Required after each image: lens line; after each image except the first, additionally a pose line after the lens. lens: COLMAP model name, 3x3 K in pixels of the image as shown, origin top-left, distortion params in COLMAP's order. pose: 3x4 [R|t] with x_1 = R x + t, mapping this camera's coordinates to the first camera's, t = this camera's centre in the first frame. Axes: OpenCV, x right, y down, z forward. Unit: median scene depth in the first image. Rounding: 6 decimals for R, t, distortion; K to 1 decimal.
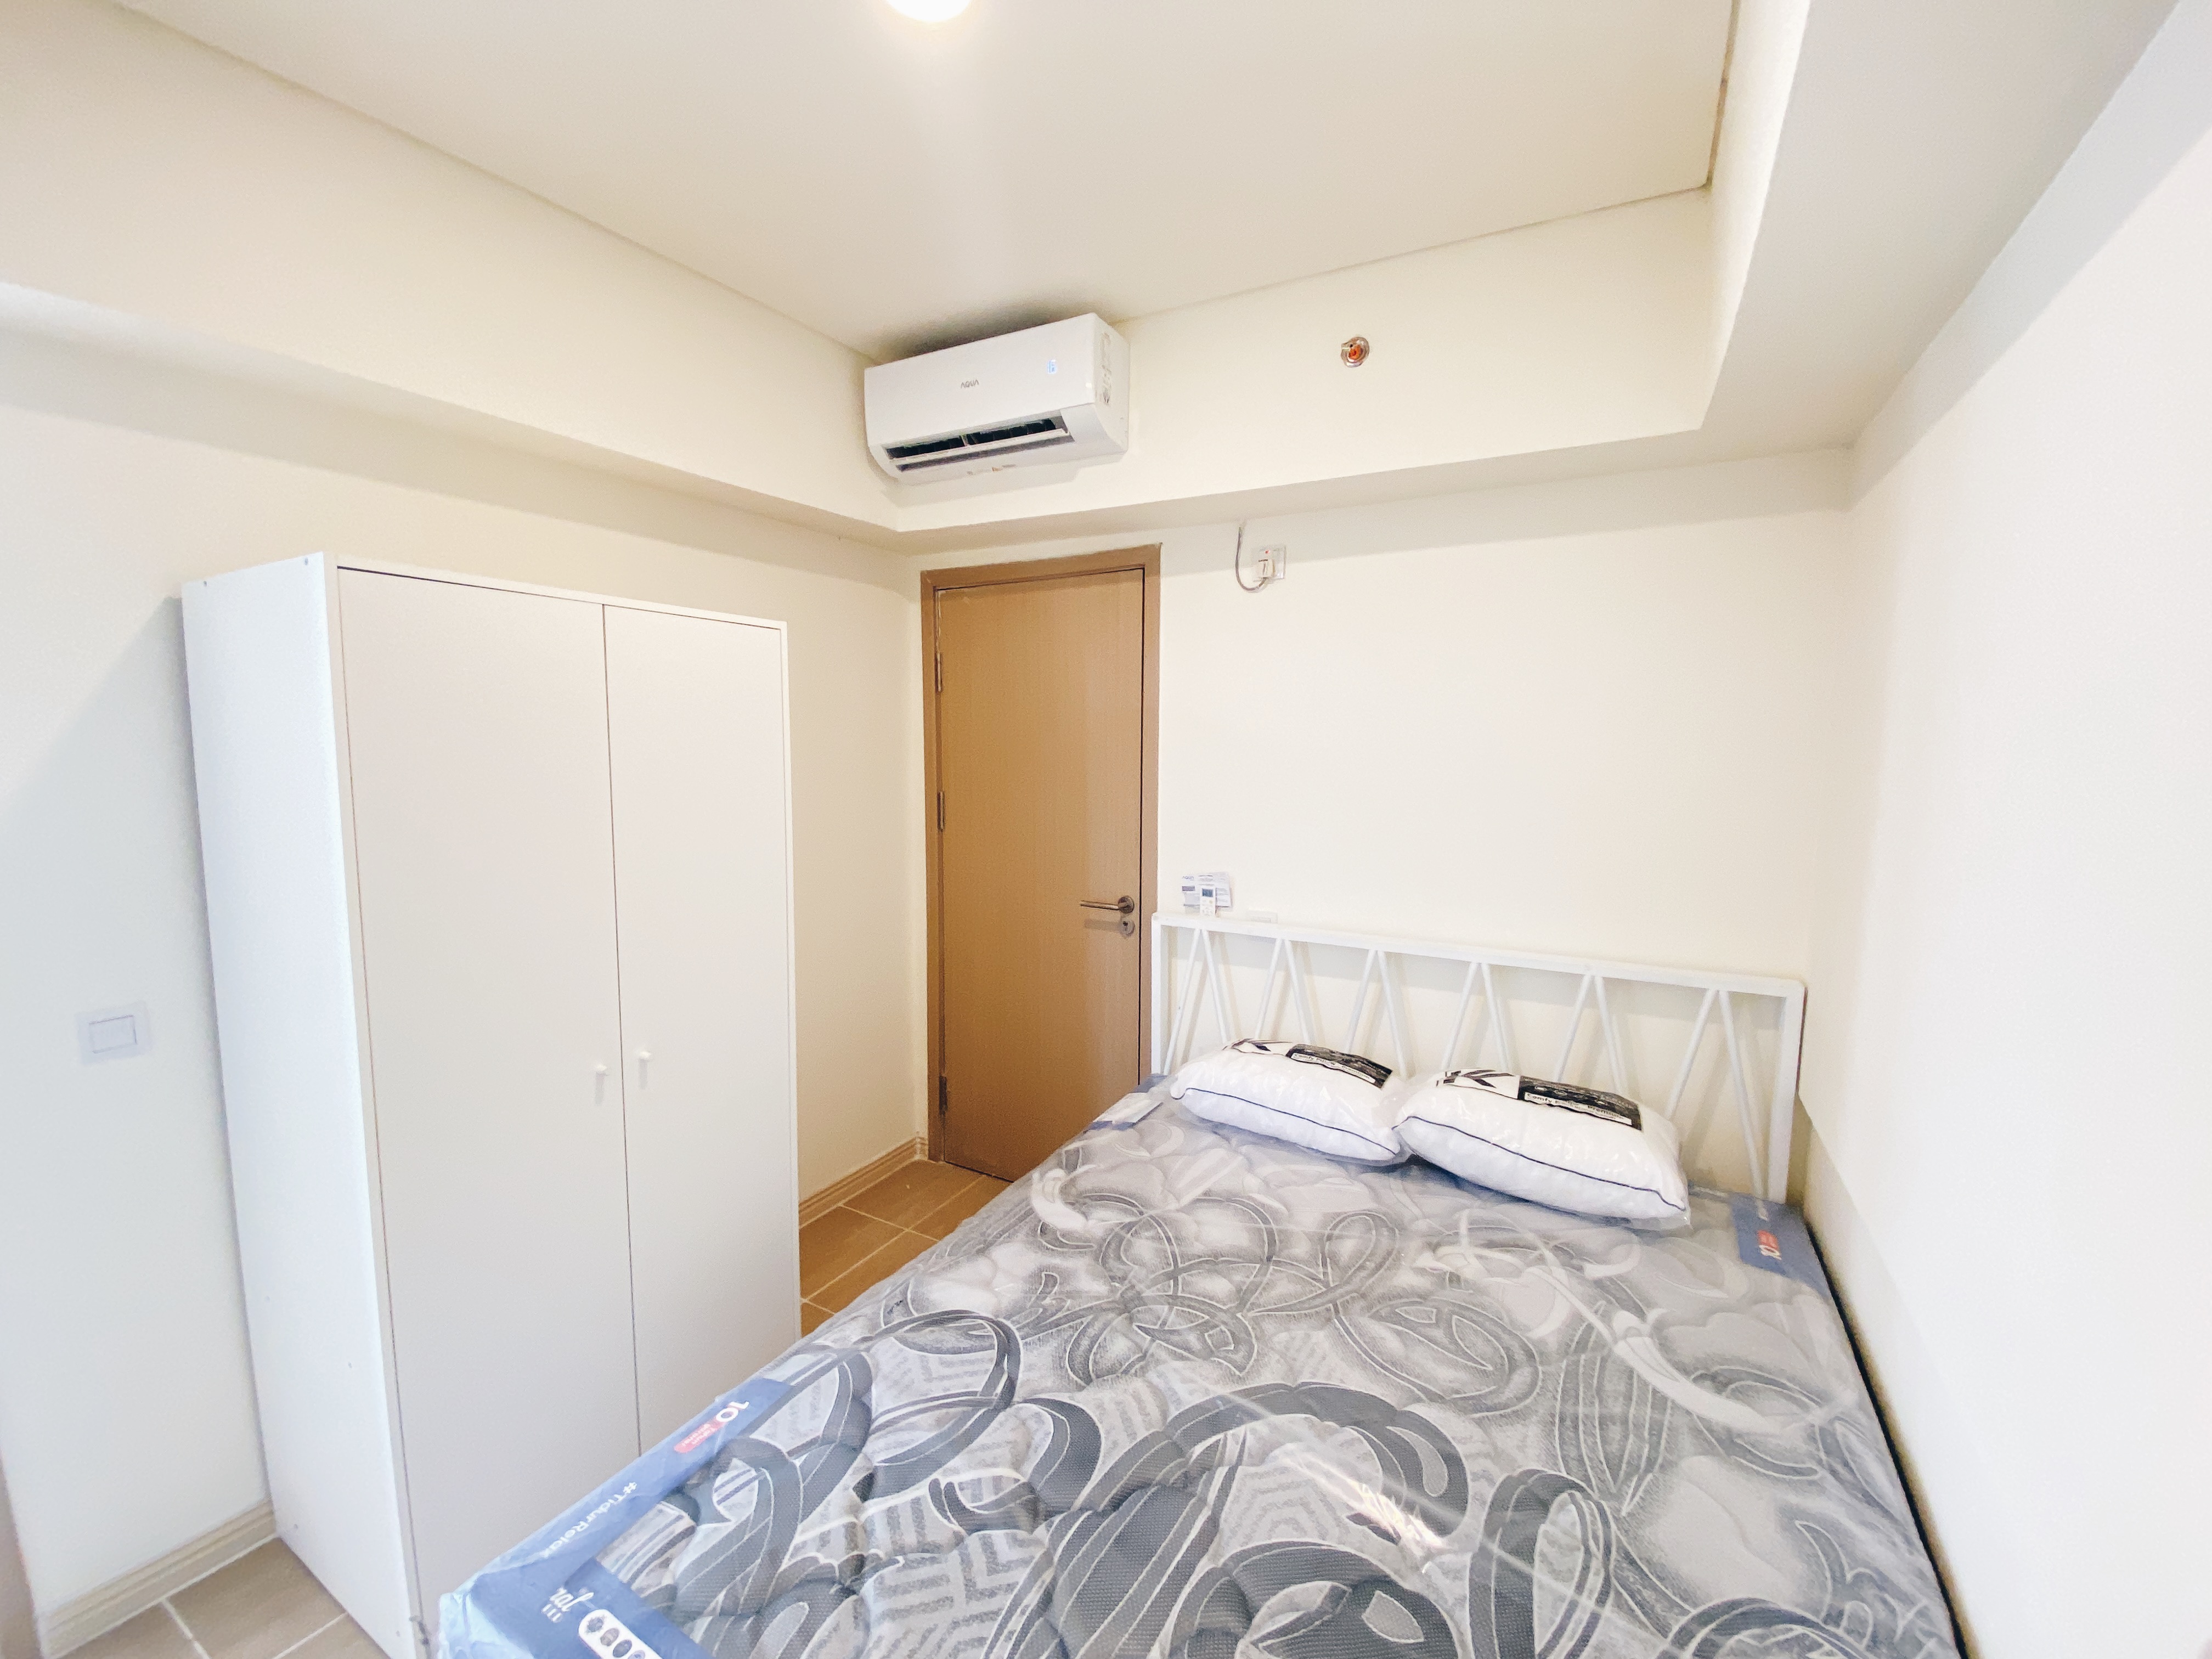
lens RADIAL K [[901.7, 0, 1101.7], [0, 901.7, 830.9], [0, 0, 1]] dist [0.059763, -0.048104]
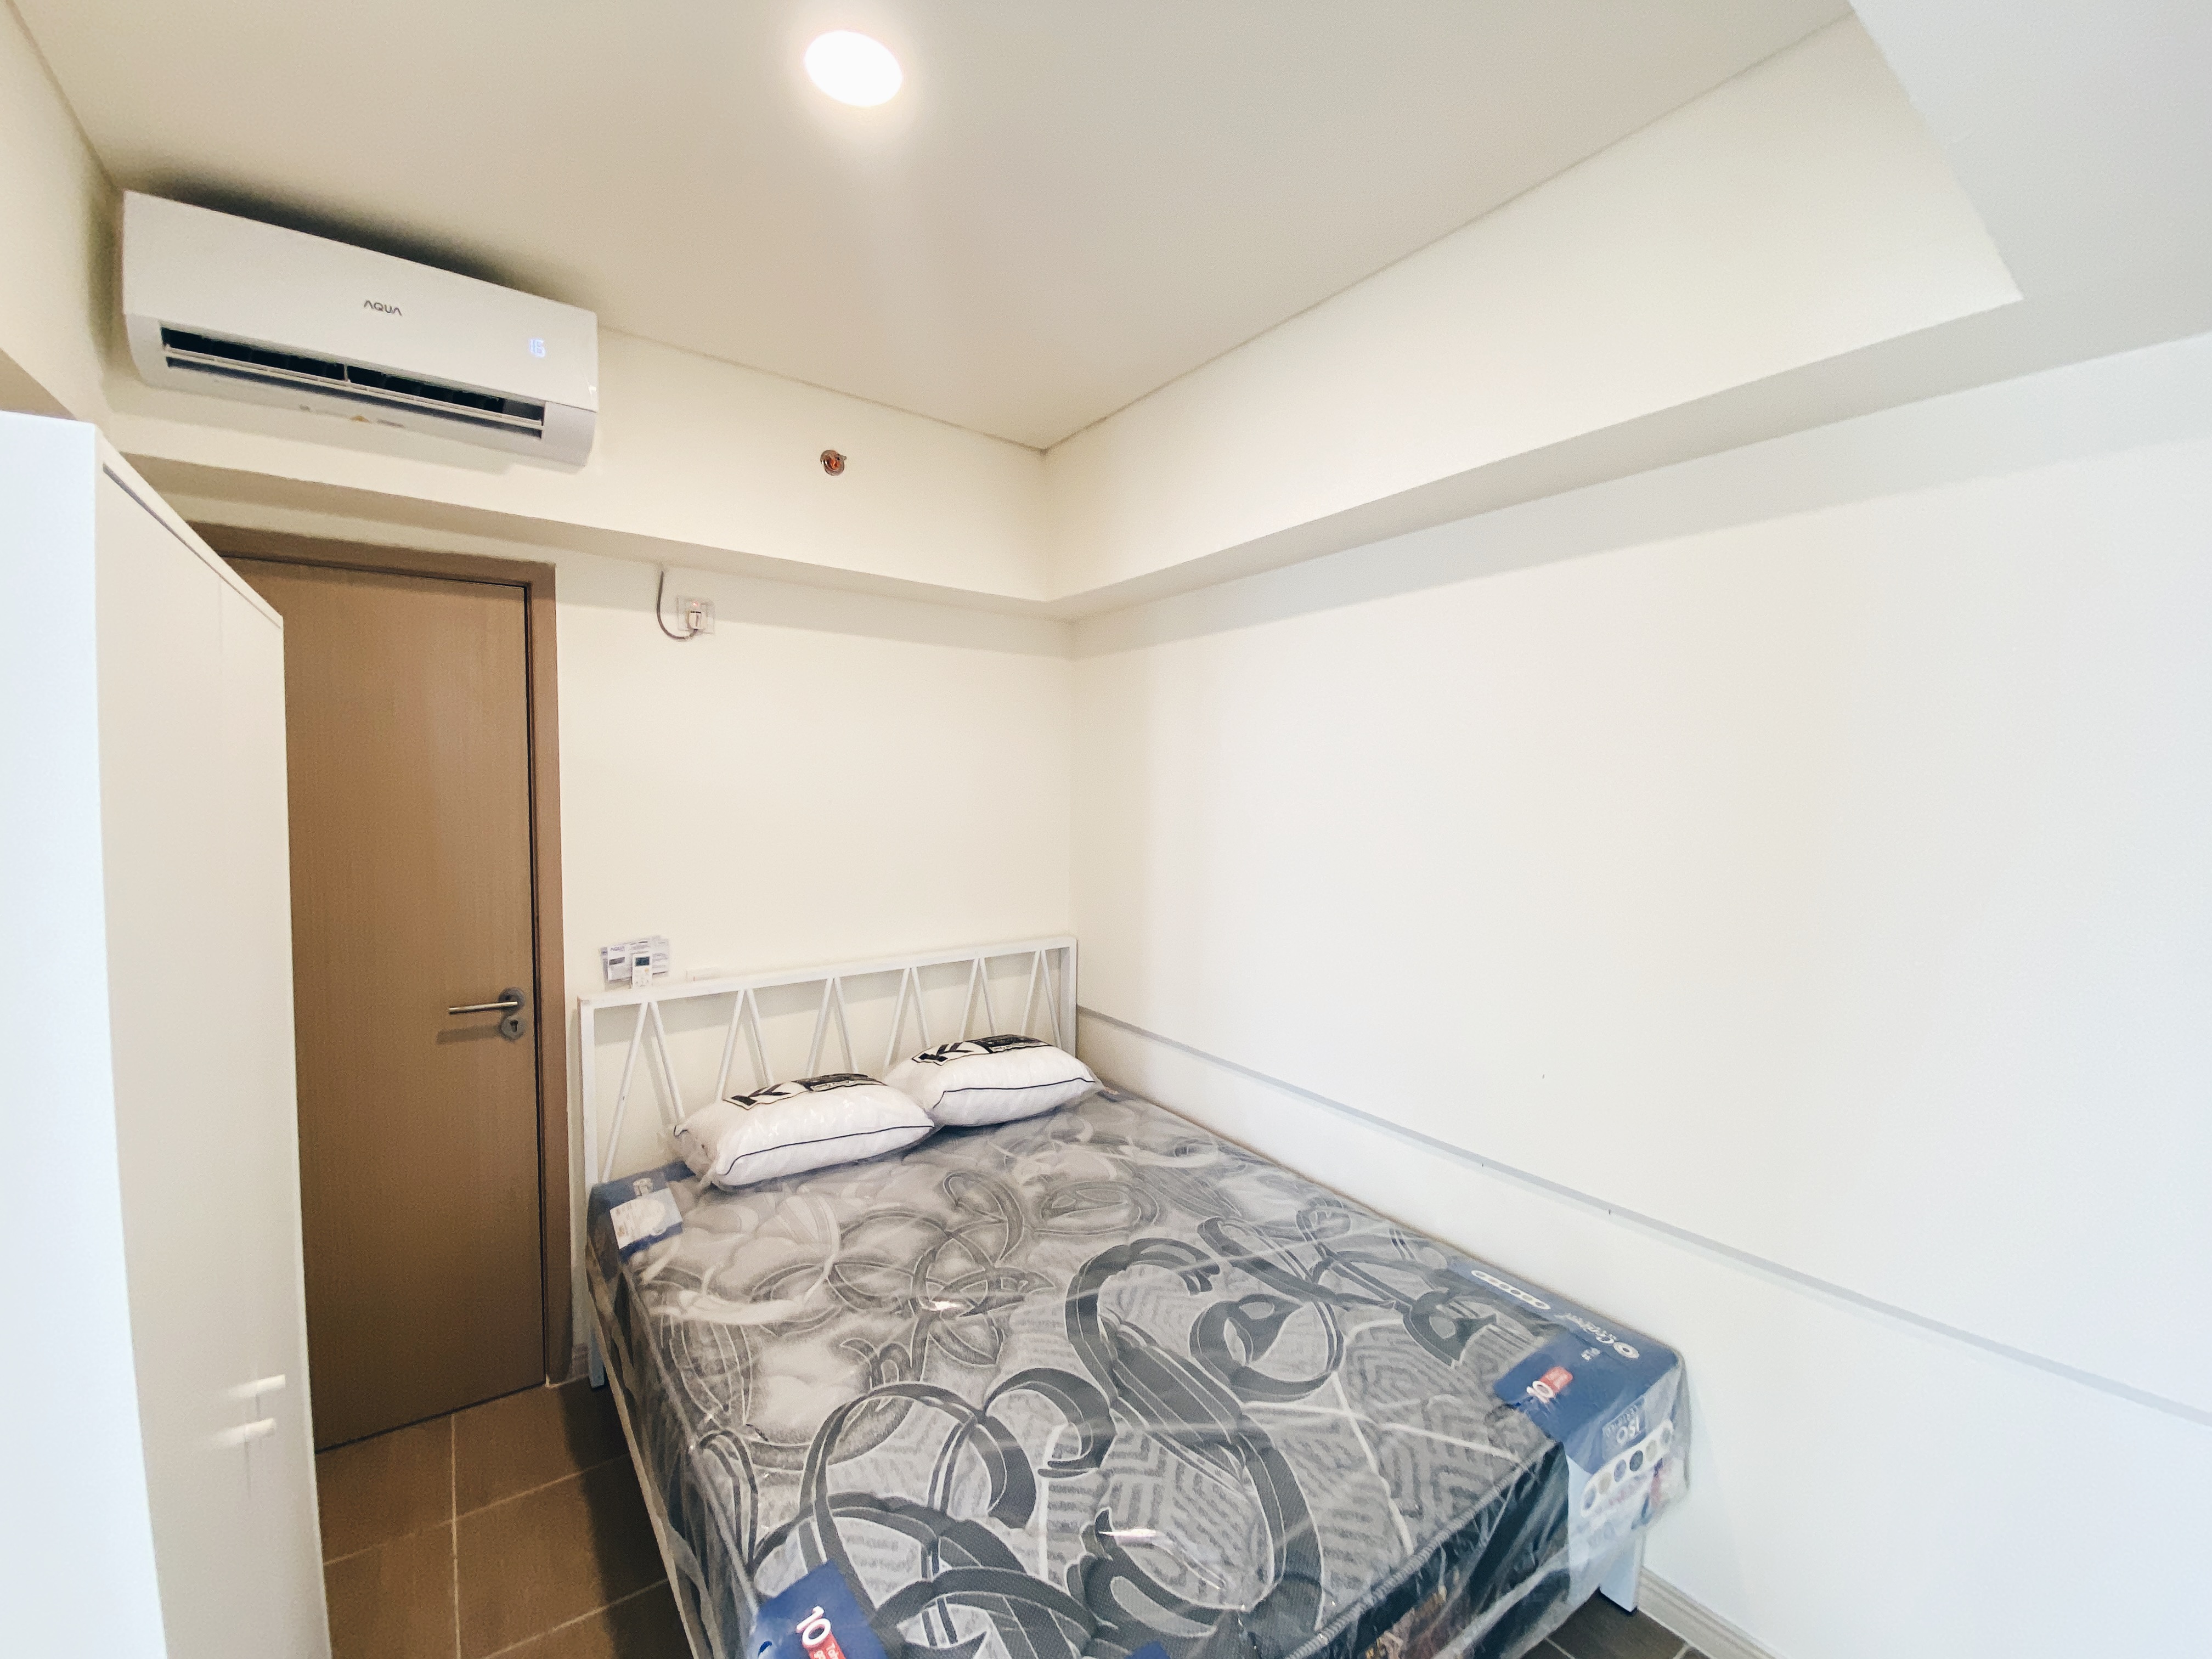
lens RADIAL K [[909.0, 0, 1101.6], [0, 909.0, 832.9], [0, 0, 1]] dist [0.029501, -0.021033]
pose [[0.412590, -0.056381, 0.909170, -0.701903], [0.091116, 0.995631, 0.020394, -0.048678], [-0.906348, 0.074426, 0.415925, 0.259278]]
